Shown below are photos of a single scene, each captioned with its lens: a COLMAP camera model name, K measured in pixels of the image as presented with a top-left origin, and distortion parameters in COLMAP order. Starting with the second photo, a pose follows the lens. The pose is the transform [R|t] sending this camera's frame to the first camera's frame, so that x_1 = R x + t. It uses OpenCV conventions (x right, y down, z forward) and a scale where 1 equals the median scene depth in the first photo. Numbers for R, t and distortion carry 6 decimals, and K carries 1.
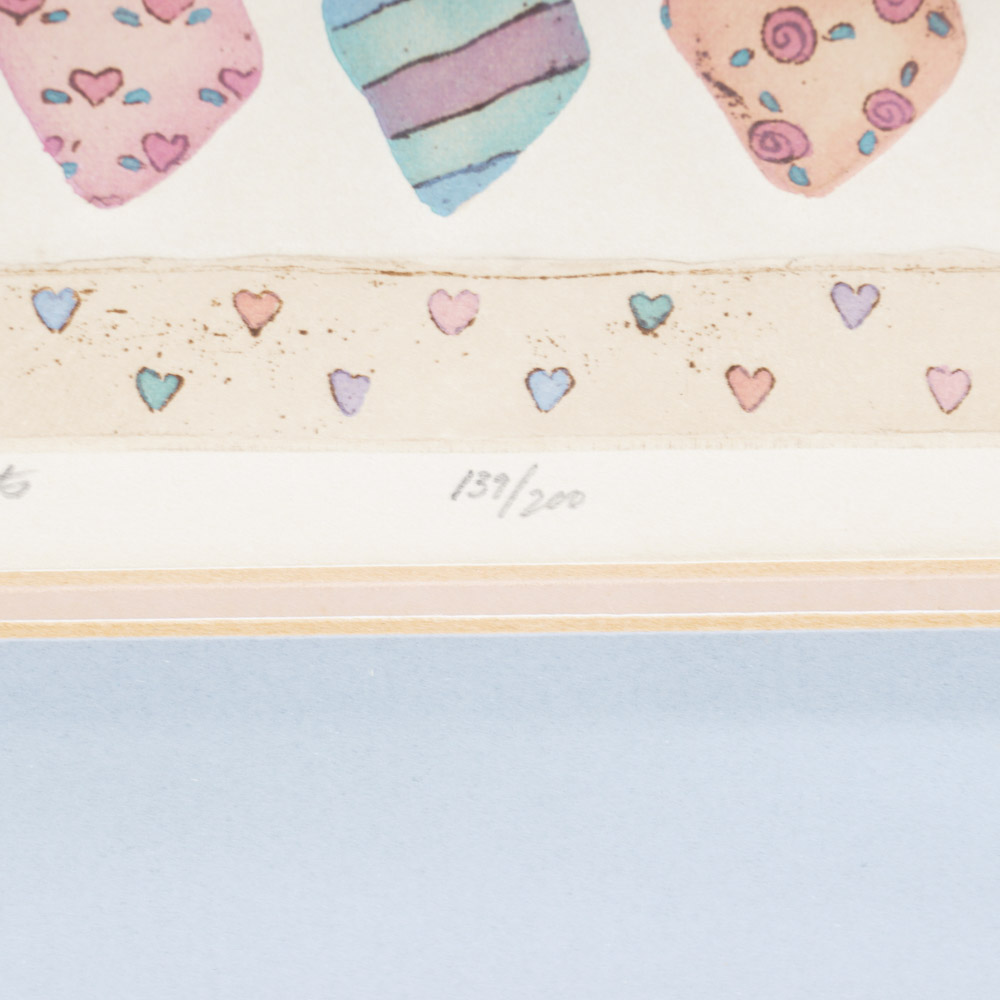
lens RADIAL K [[3193.7, 0, 500.0], [0, 3193.7, 500.0], [0, 0, 1]] dist [0.000600, -0.191081]
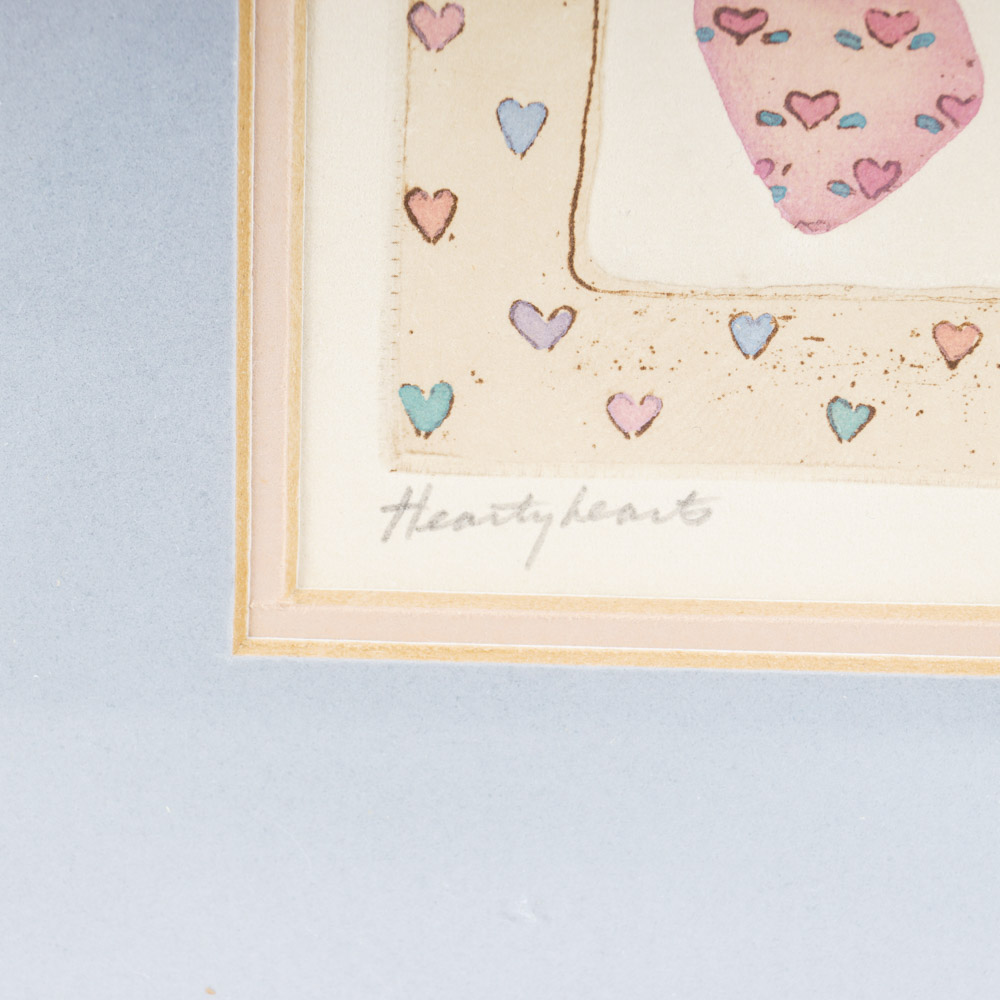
lens RADIAL K [[3193.7, 0, 500.0], [0, 3193.7, 500.0], [0, 0, 1]] dist [0.000600, -0.191081]
pose [[0.998034, 0.036243, -0.051125, -0.164074], [-0.035795, 0.999313, 0.009649, -0.015754], [0.051440, -0.007800, 0.998646, 0.017644]]
